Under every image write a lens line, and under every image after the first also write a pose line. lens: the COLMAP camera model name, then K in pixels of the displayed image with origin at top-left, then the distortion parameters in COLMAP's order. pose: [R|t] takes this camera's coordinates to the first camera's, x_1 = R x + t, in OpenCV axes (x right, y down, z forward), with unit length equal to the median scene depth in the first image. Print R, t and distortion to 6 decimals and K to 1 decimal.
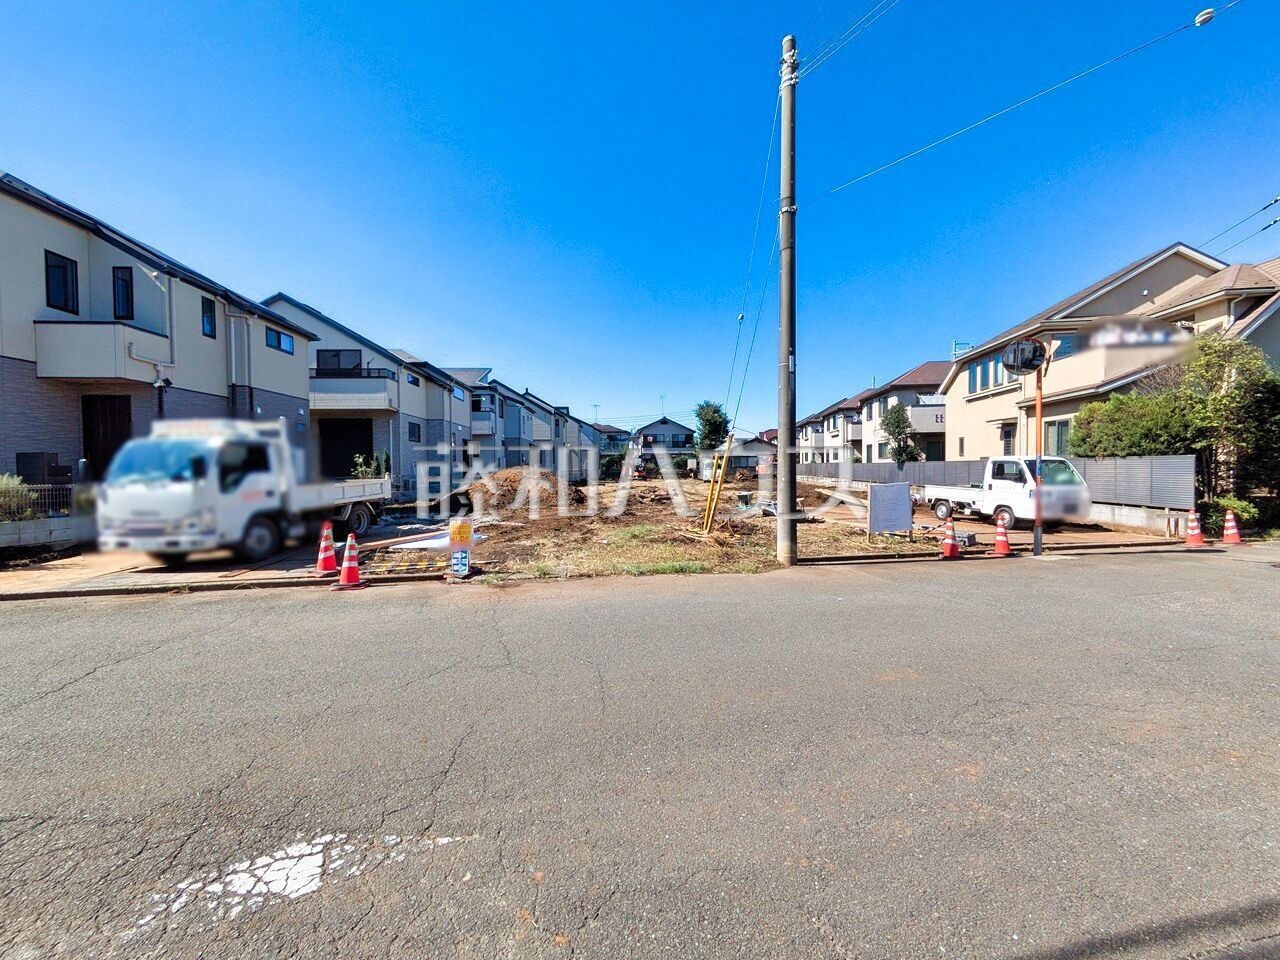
lens RADIAL K [[507.8, 0, 644.9], [0, 507.8, 478.7], [0, 0, 1]] dist [-0.000484, 0.000910]
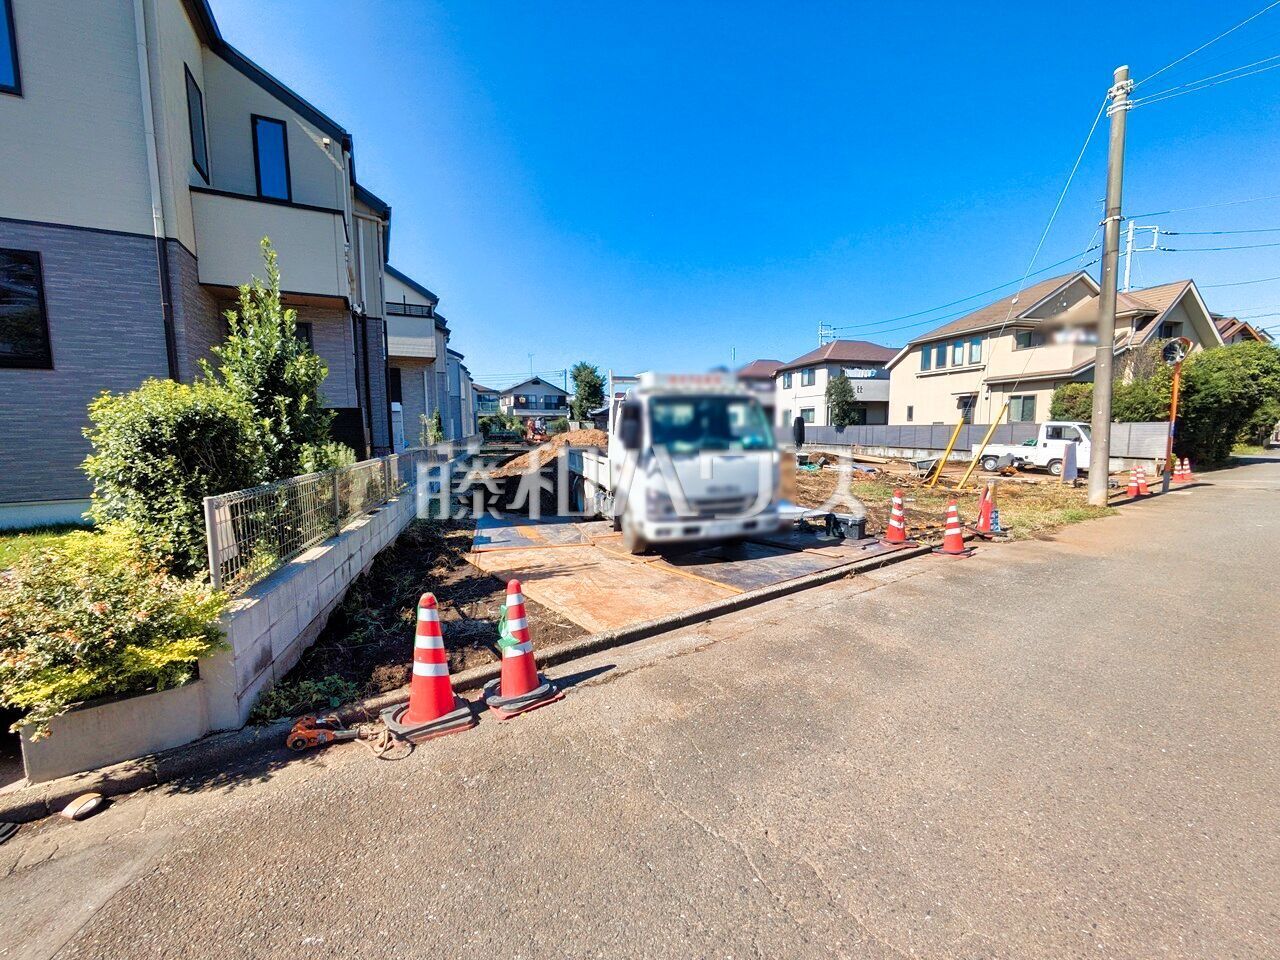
lens RADIAL K [[507.8, 0, 644.9], [0, 507.8, 478.7], [0, 0, 1]] dist [-0.000484, 0.000910]
pose [[0.919638, -0.037726, 0.390950, -0.583915], [0.009014, 0.997141, 0.075018, -0.003976], [-0.392663, -0.065465, 0.917350, 0.132510]]
